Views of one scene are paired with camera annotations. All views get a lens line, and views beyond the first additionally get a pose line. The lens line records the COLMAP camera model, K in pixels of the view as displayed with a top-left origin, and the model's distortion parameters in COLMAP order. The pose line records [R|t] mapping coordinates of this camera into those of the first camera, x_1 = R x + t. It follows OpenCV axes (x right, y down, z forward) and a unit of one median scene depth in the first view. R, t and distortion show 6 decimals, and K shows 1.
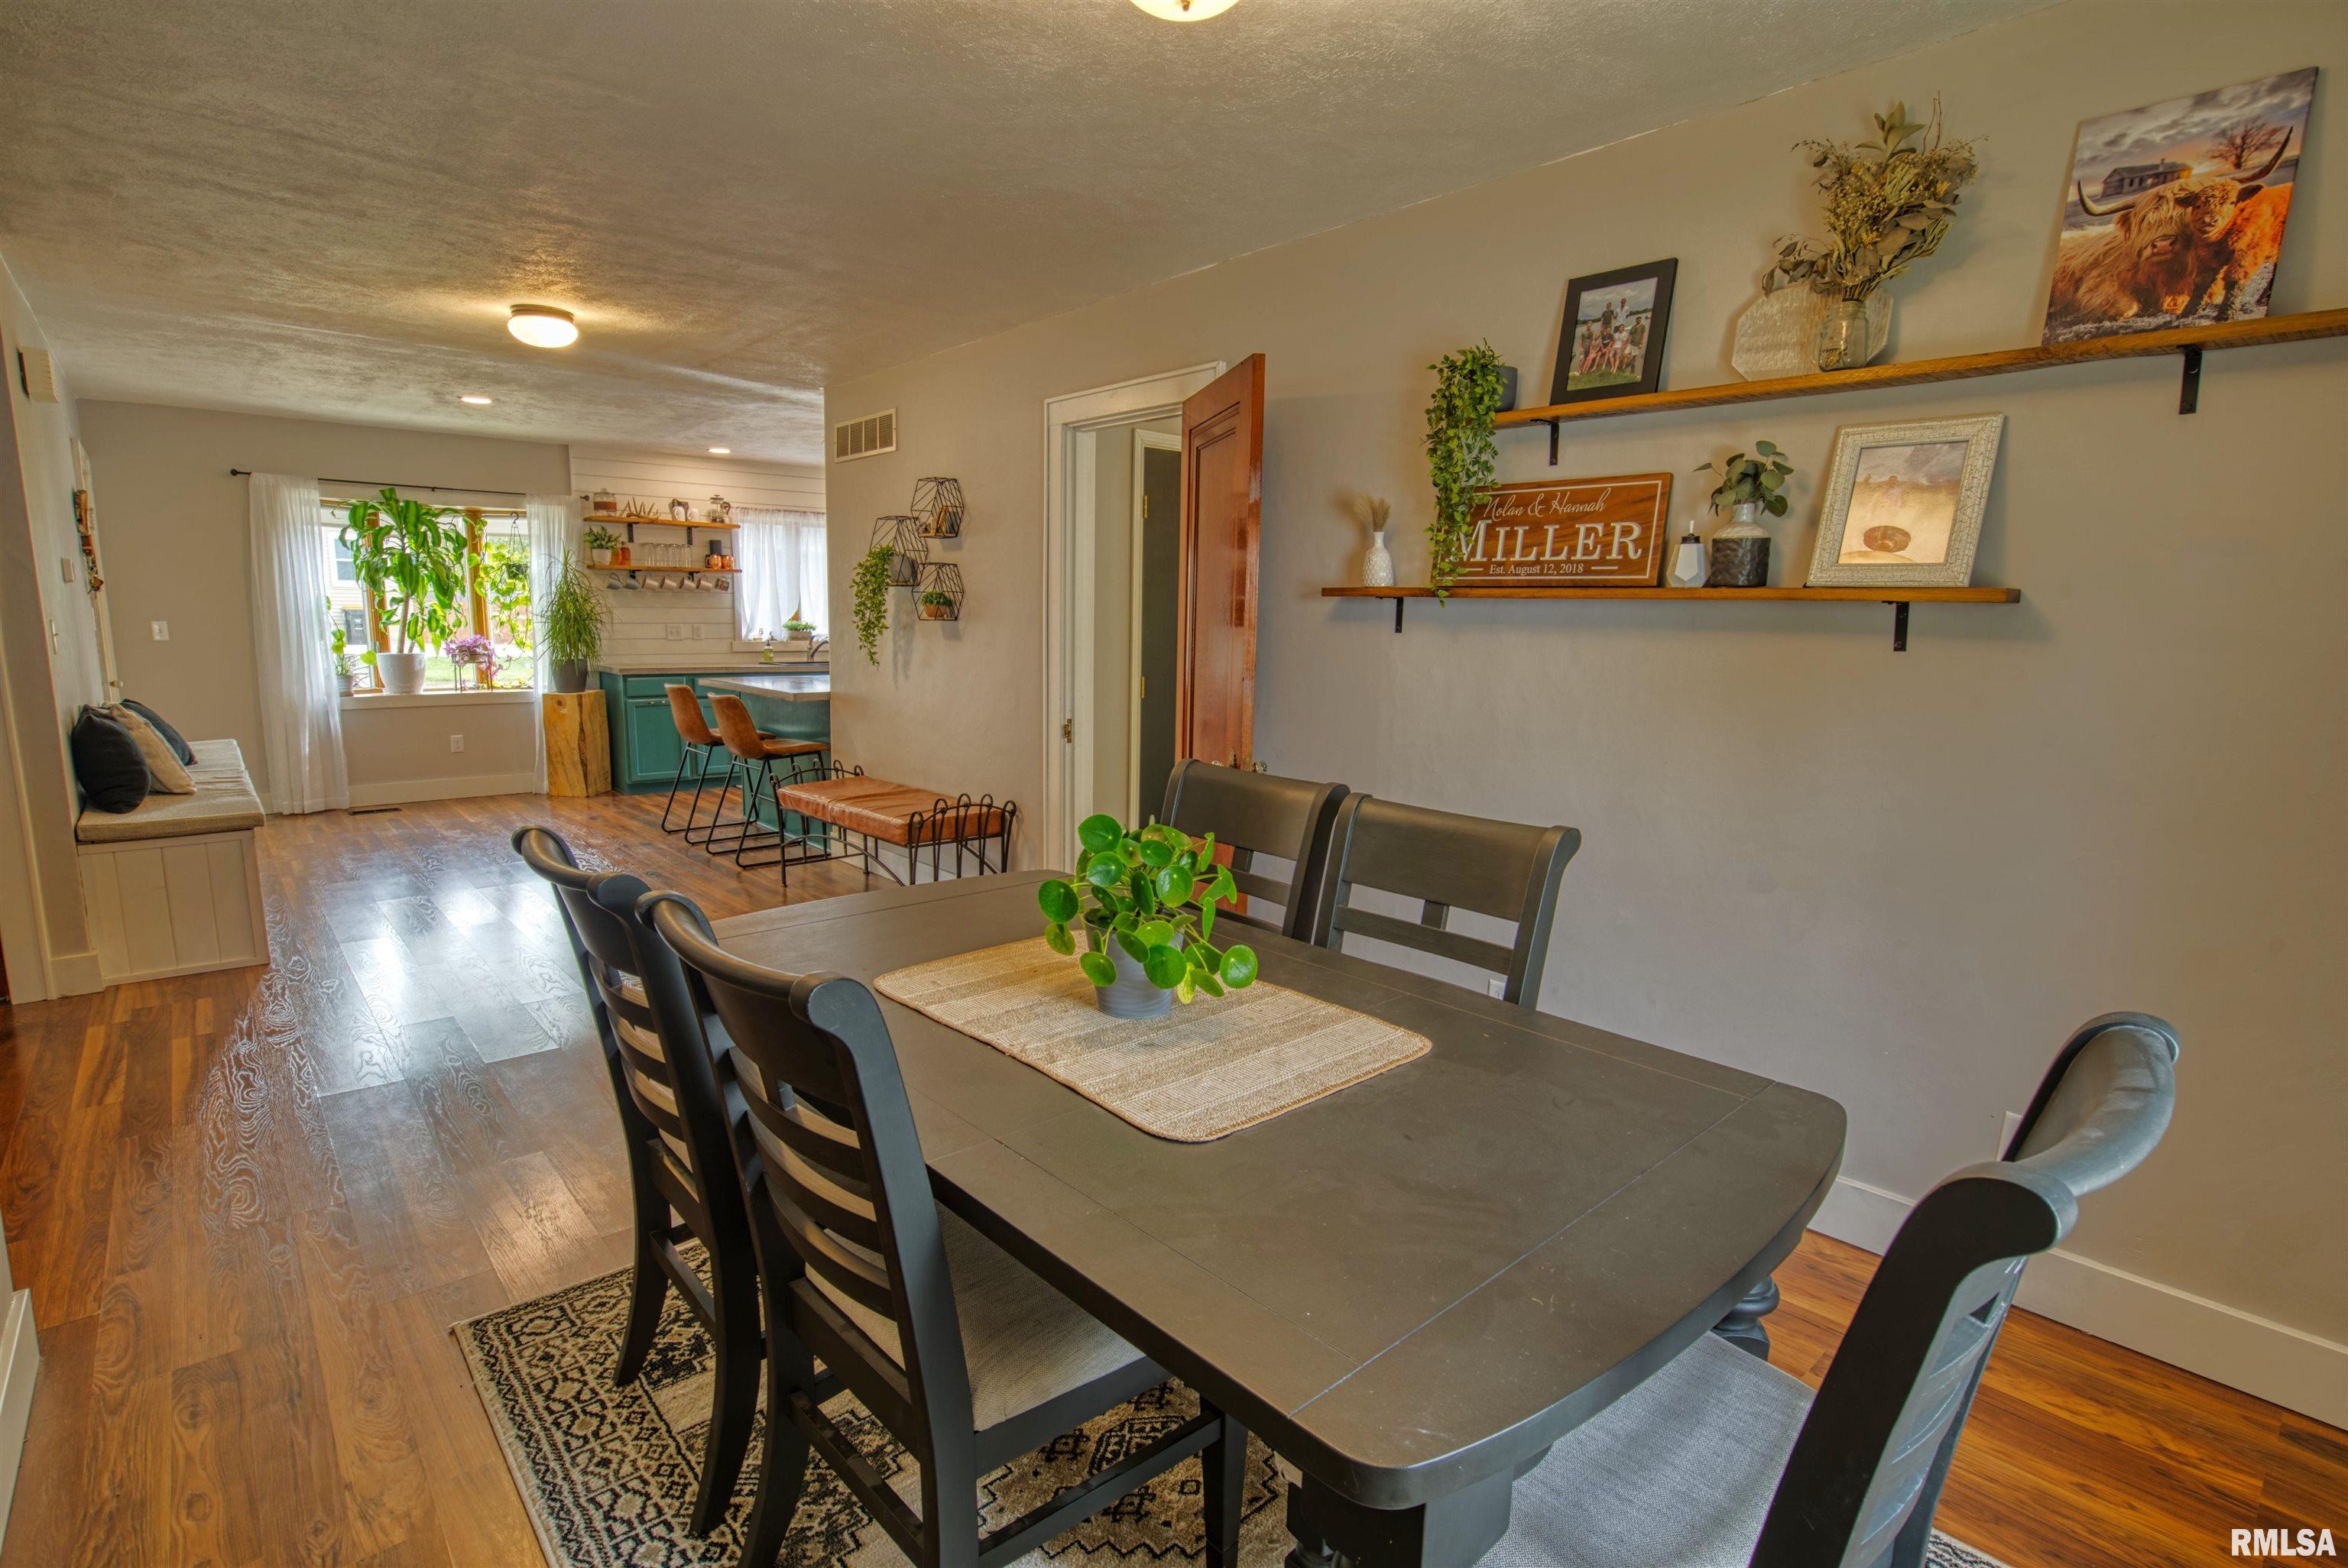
lens RADIAL K [[1155.2, 0, 1140.5], [0, 1155.2, 771.0], [0, 0, 1]] dist [-0.004929, -0.000144]
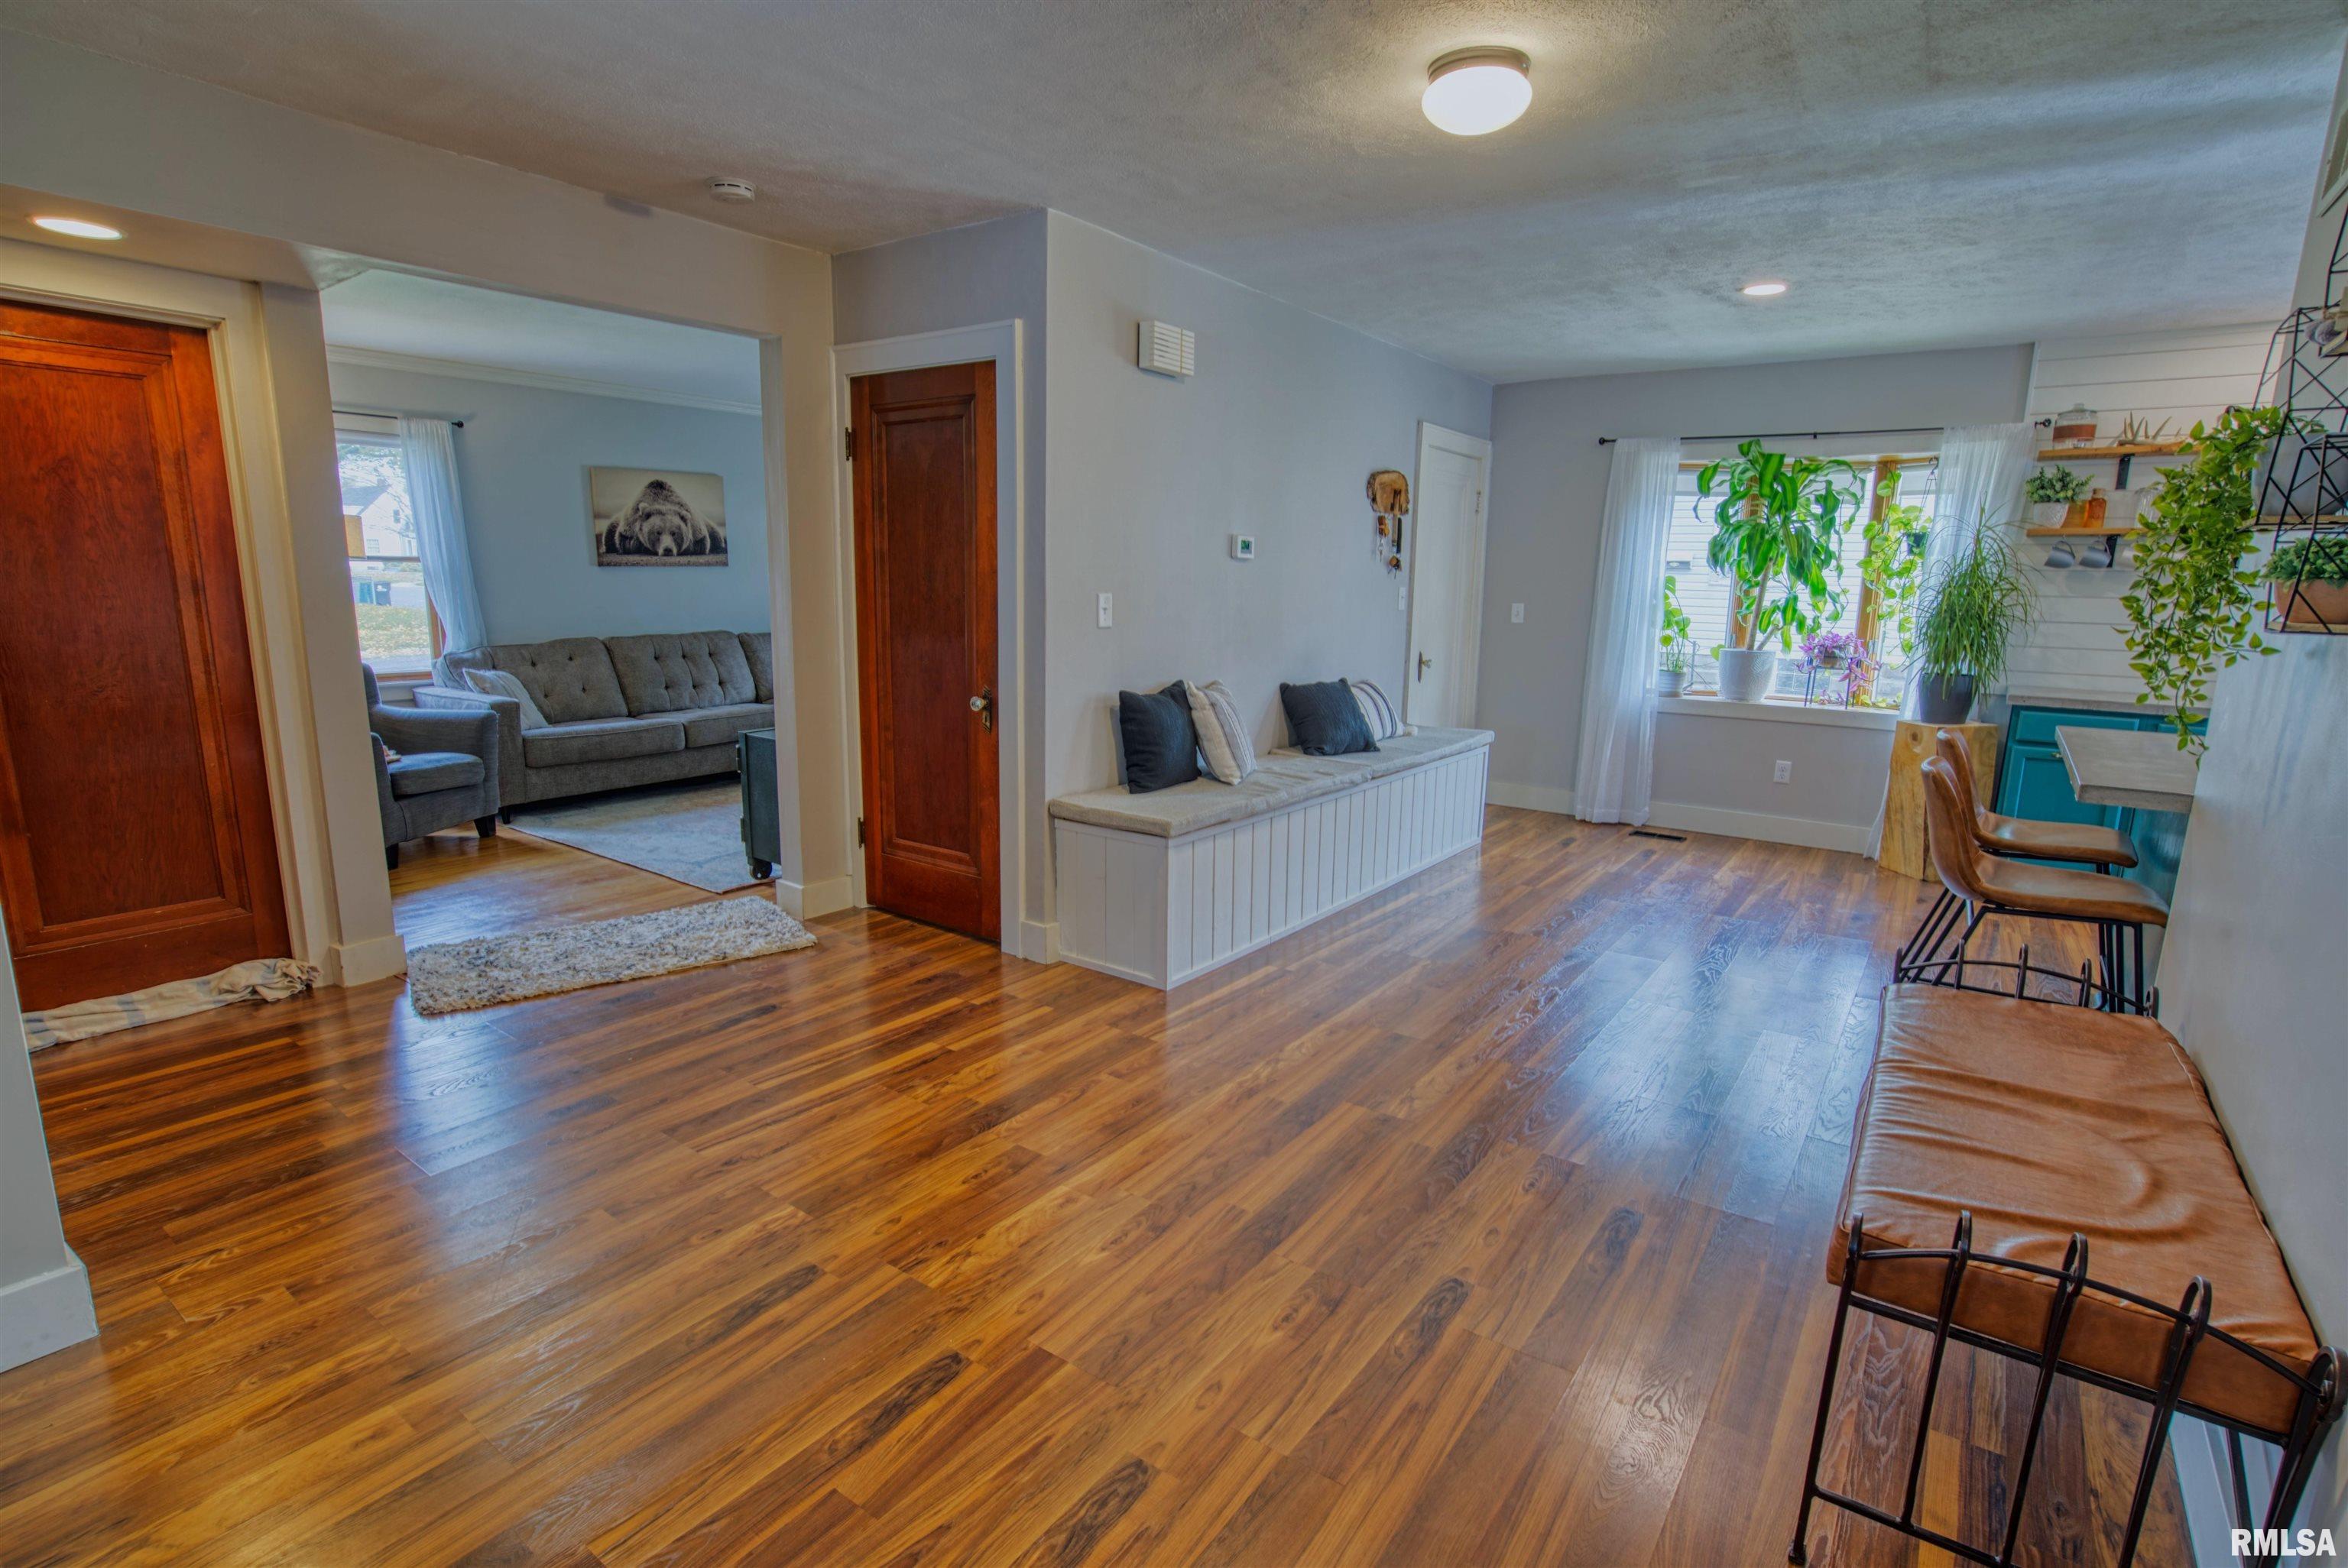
lens RADIAL K [[1133.9, 0, 1169.2], [0, 1133.9, 802.6], [0, 0, 1]] dist [-0.055088, 0.025861]
pose [[0.231088, 0.181421, -0.955868, 0.026301], [-0.145576, 0.977849, 0.150399, -0.055413], [0.961980, 0.104396, 0.252380, 0.416673]]
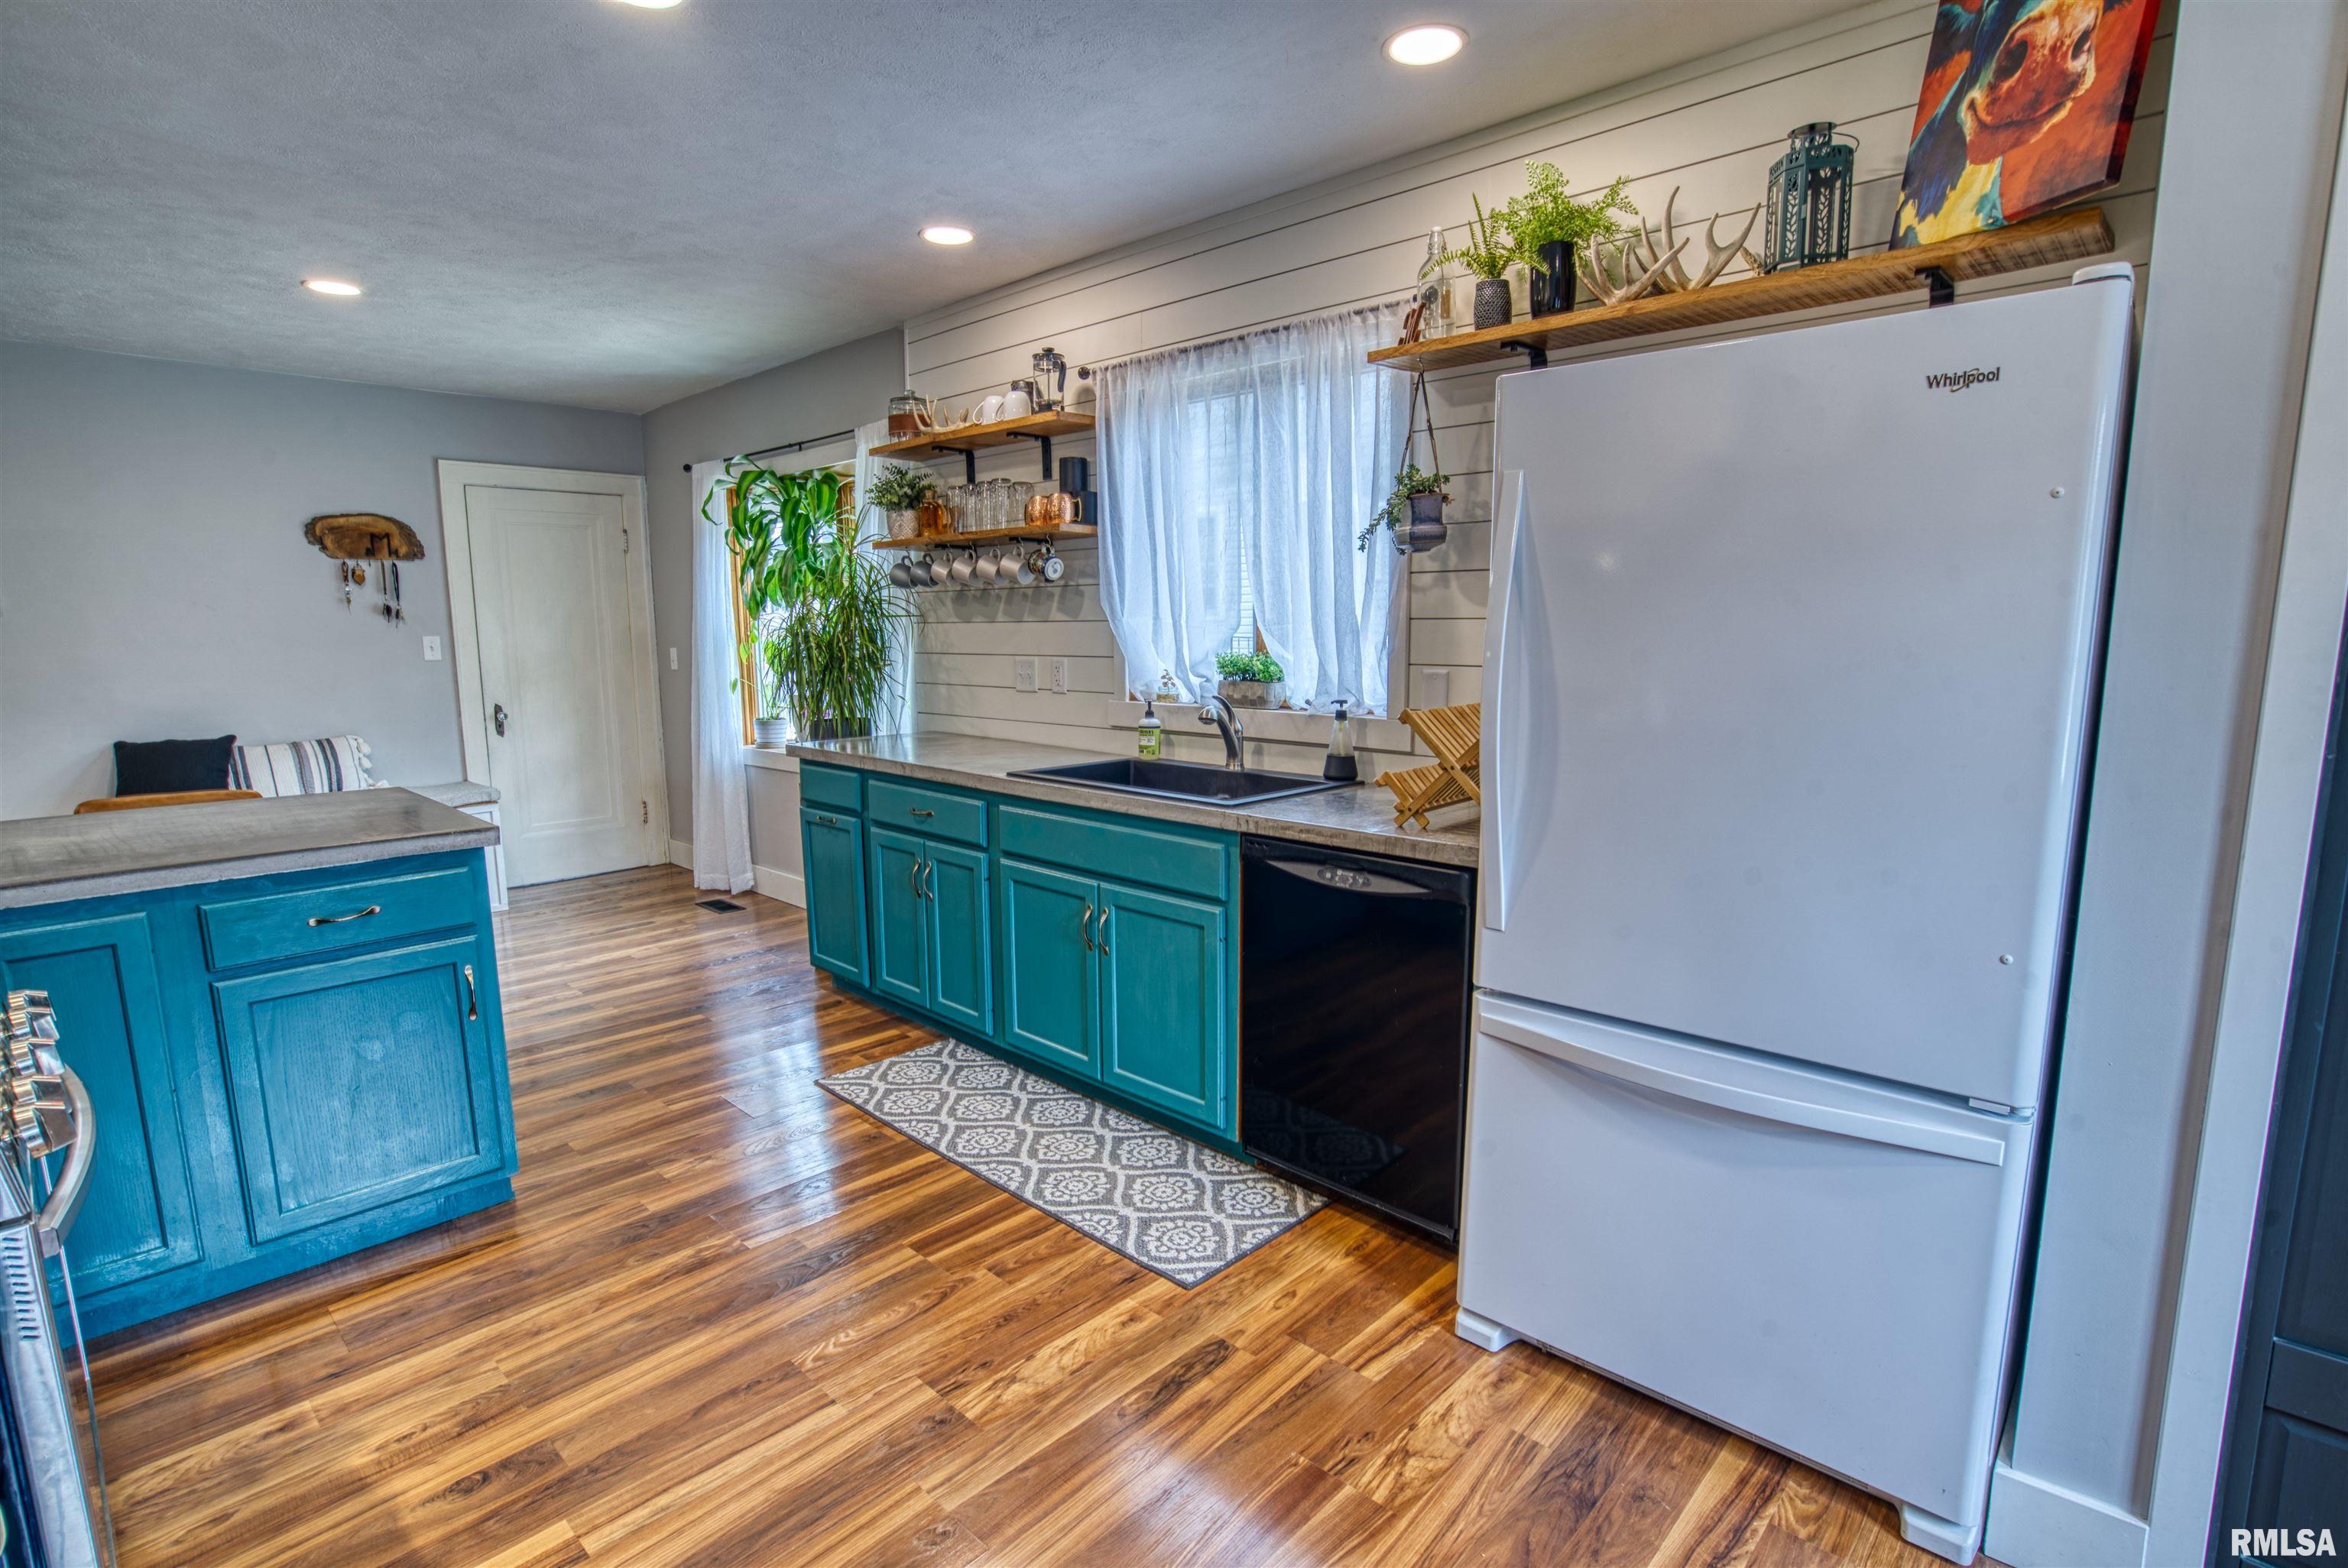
lens RADIAL K [[1133.9, 0, 1169.2], [0, 1133.9, 802.6], [0, 0, 1]] dist [-0.055088, 0.025861]
pose [[0.104577, 0.143024, -0.984179, 0.067581], [-0.129538, 0.983133, 0.129108, -0.149080], [0.986044, 0.113987, 0.121340, 1.105915]]
